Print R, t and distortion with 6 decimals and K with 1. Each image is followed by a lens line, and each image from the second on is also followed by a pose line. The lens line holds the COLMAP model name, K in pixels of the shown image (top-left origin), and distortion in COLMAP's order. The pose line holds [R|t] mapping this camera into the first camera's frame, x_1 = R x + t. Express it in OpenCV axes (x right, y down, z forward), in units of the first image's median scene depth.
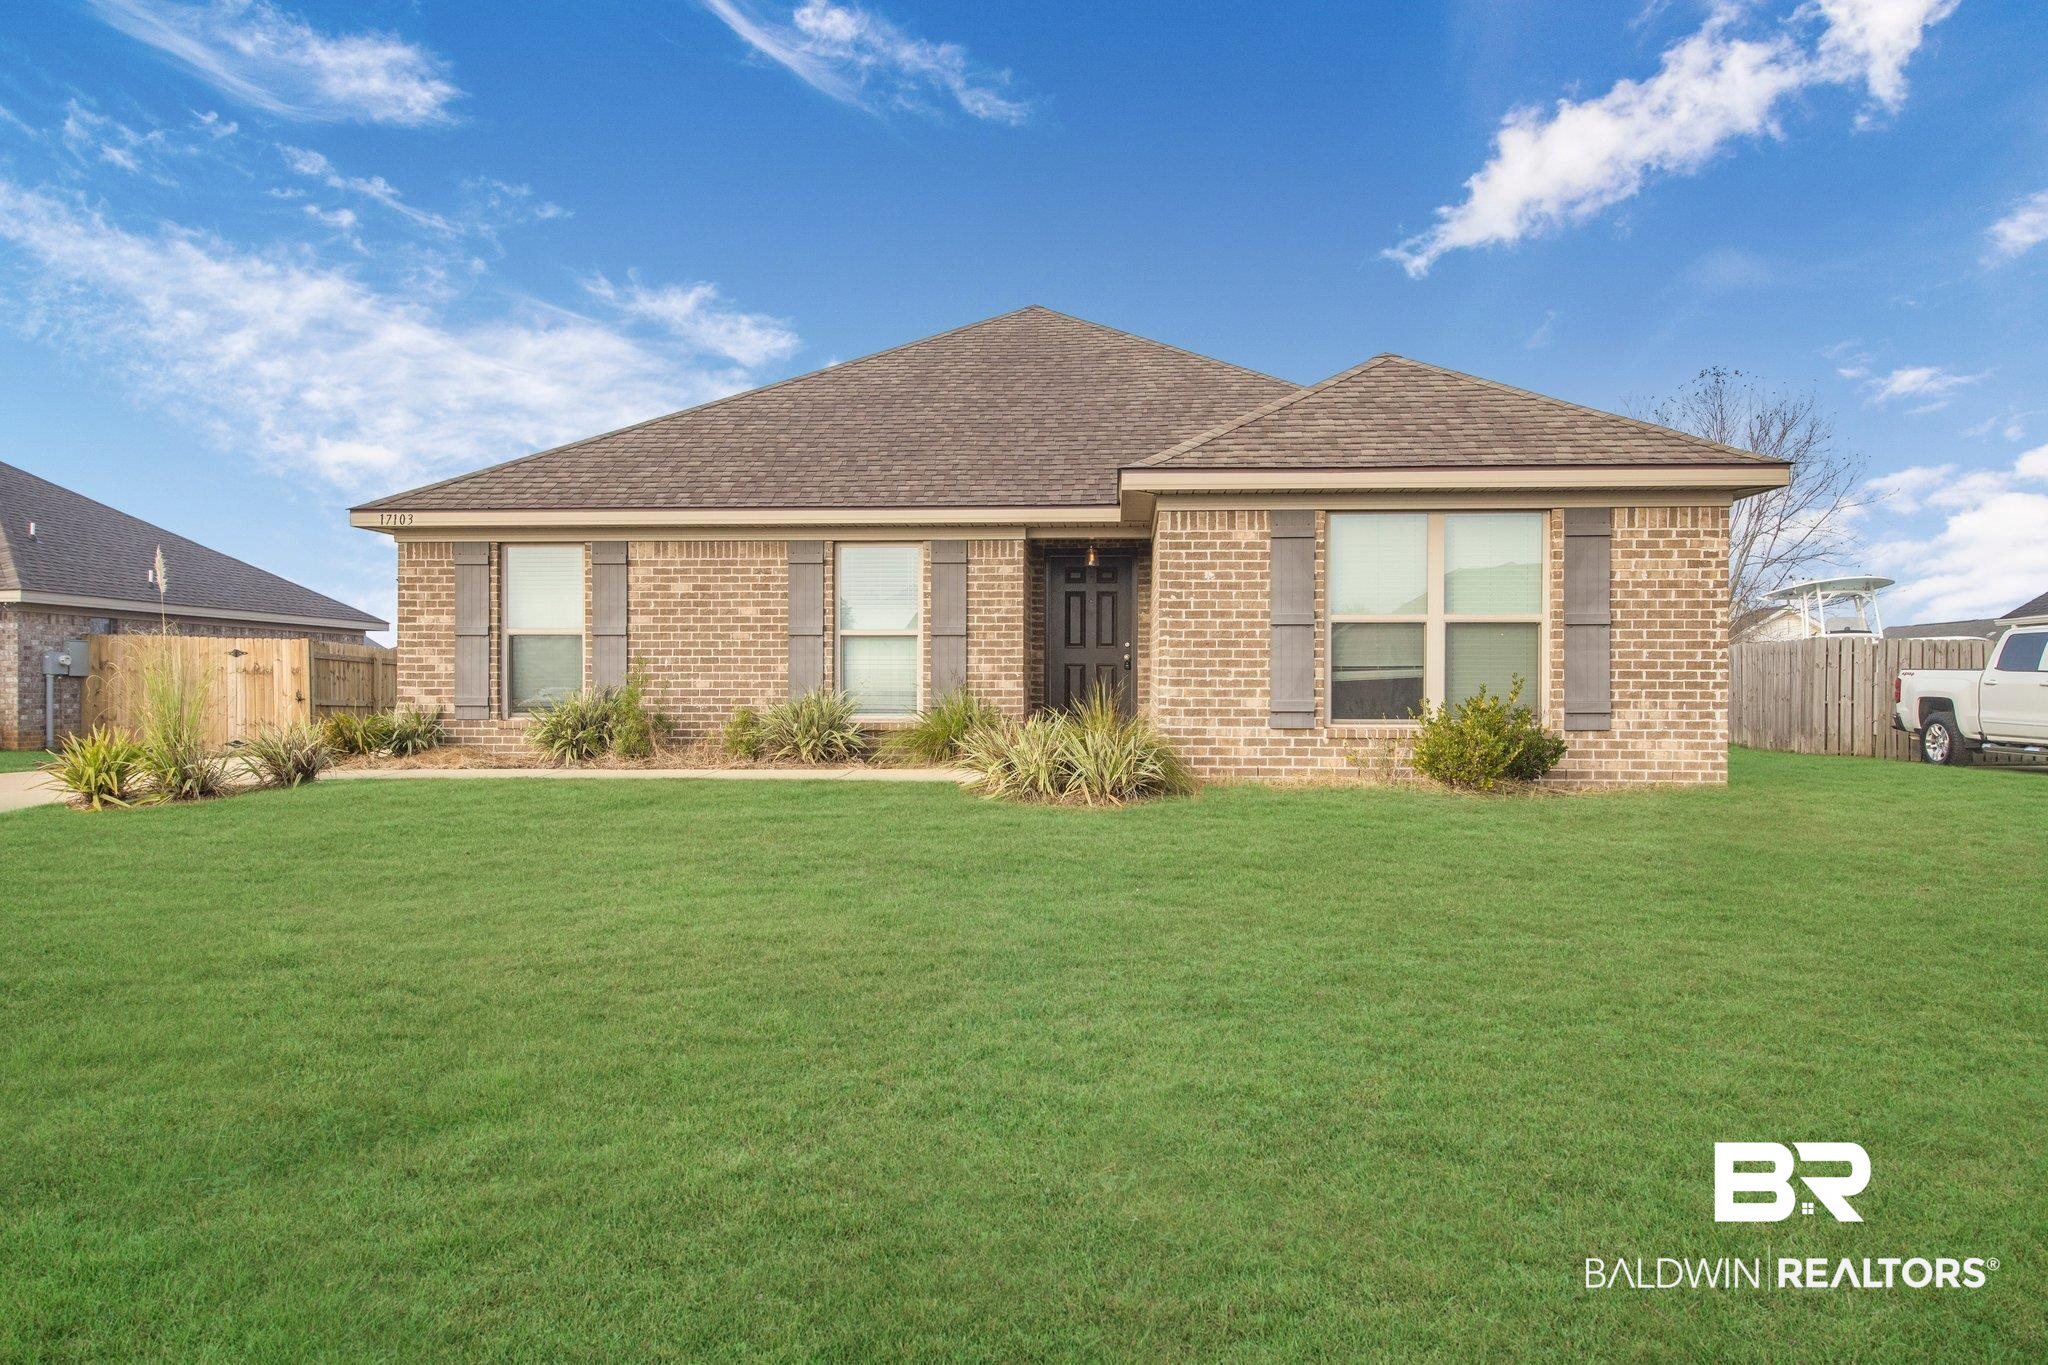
lens RADIAL K [[1599.9, 0, 1025.8], [0, 1599.9, 690.1], [0, 0, 1]] dist [0.010539, 0.006874]
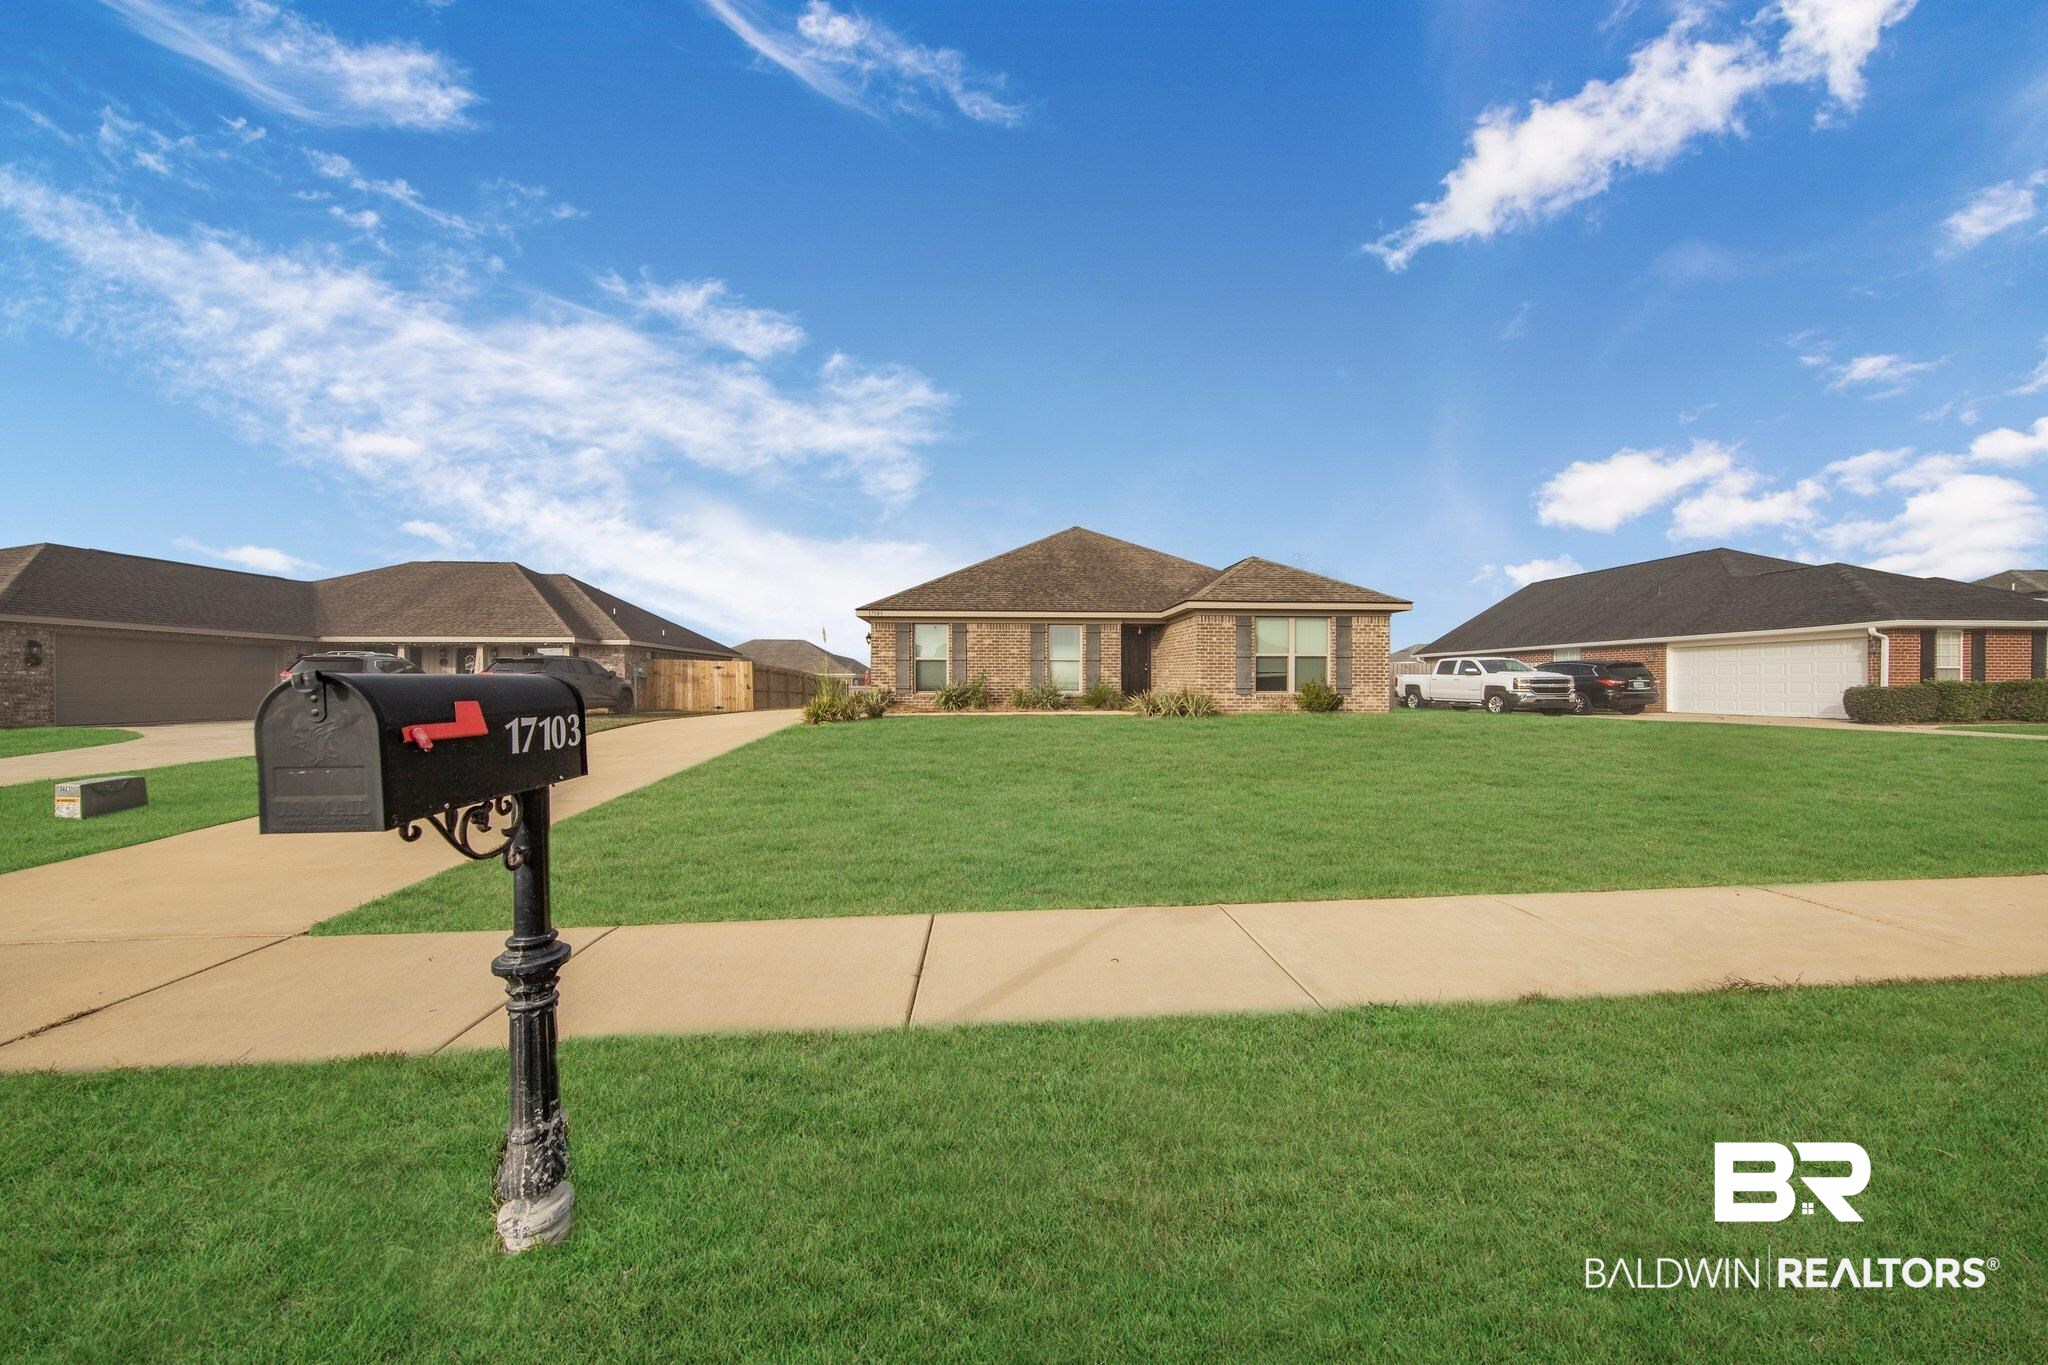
lens RADIAL K [[664.0, 0, 994.9], [0, 664.0, 682.3], [0, 0, 1]] dist [0.010194, -0.000947]
pose [[0.999988, -0.004841, 0.000566, -0.018813], [0.004841, 0.999988, 0.000842, 0.008686], [-0.000570, -0.000839, 0.999999, 0.562532]]
